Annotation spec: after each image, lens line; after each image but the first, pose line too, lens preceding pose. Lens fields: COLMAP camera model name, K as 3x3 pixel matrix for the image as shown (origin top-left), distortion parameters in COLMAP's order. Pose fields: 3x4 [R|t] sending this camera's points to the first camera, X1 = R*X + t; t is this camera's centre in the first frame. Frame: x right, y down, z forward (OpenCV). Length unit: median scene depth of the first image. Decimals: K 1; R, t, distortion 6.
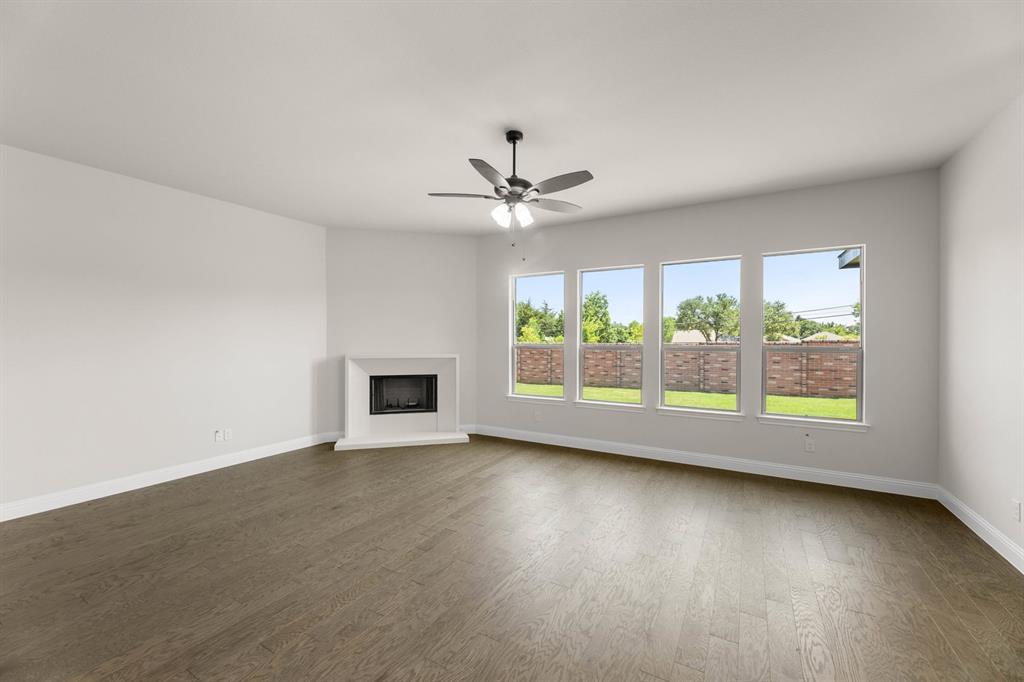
lens RADIAL K [[411.8, 0, 510.7], [0, 411.8, 343.3], [0, 0, 1]] dist [0.004778, 0.000130]
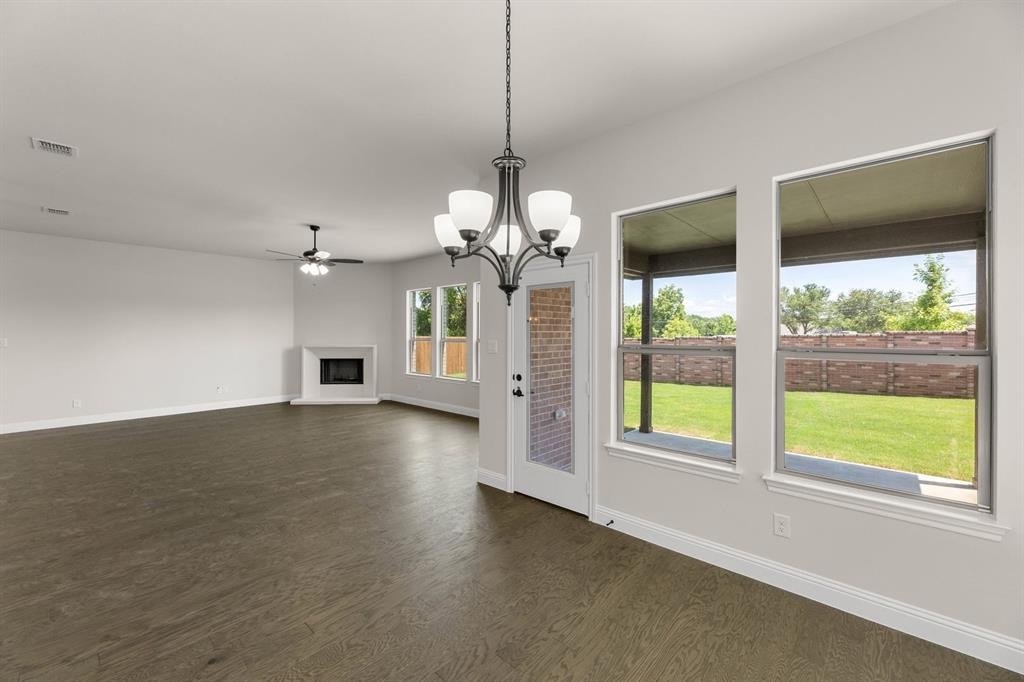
lens RADIAL K [[411.8, 0, 512.3], [0, 411.8, 335.6], [0, 0, 1]] dist [0.004778, 0.000130]
pose [[0.975925, -0.001284, -0.218102, 0.666736], [-0.000295, 0.999974, -0.007209, 0.003400], [0.218106, 0.007100, 0.975899, -0.330574]]
